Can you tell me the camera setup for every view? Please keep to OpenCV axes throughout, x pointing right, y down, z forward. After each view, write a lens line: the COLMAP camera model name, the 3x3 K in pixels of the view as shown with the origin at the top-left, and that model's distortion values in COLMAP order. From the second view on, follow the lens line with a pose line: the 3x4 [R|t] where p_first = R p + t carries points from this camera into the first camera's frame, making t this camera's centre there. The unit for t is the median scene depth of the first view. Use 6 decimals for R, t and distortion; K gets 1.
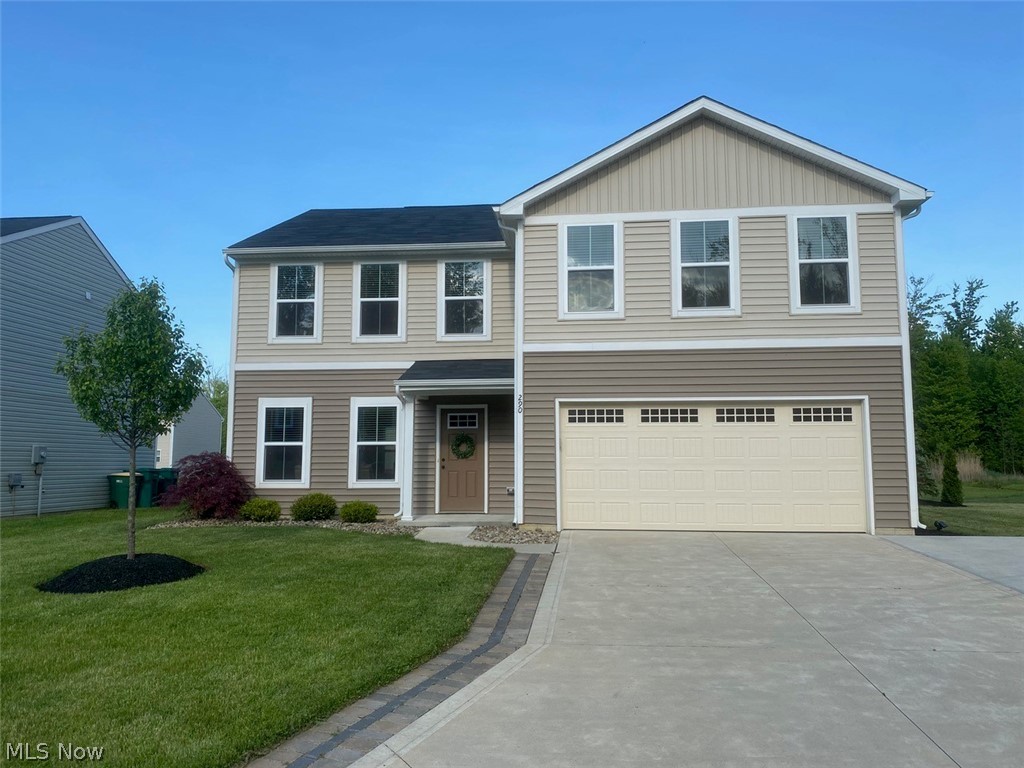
lens RADIAL K [[776.8, 0, 512.0], [0, 776.8, 384.0], [0, 0, 1]] dist [0.050863, -0.004096]
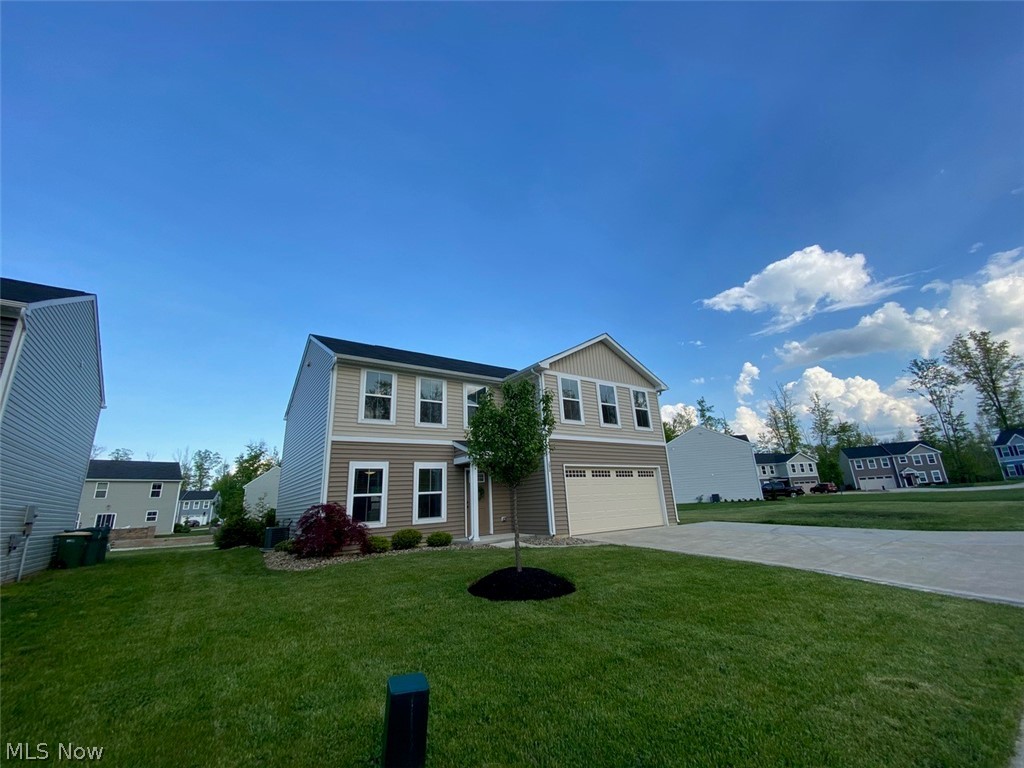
lens RADIAL K [[412.8, 0, 512.6], [0, 412.8, 379.5], [0, 0, 1]] dist [0.039974, -0.030156]
pose [[0.753169, 0.151026, 0.640256, -0.668326], [-0.019431, 0.977972, -0.207829, 0.025813], [-0.657540, 0.144090, 0.739513, 0.268239]]
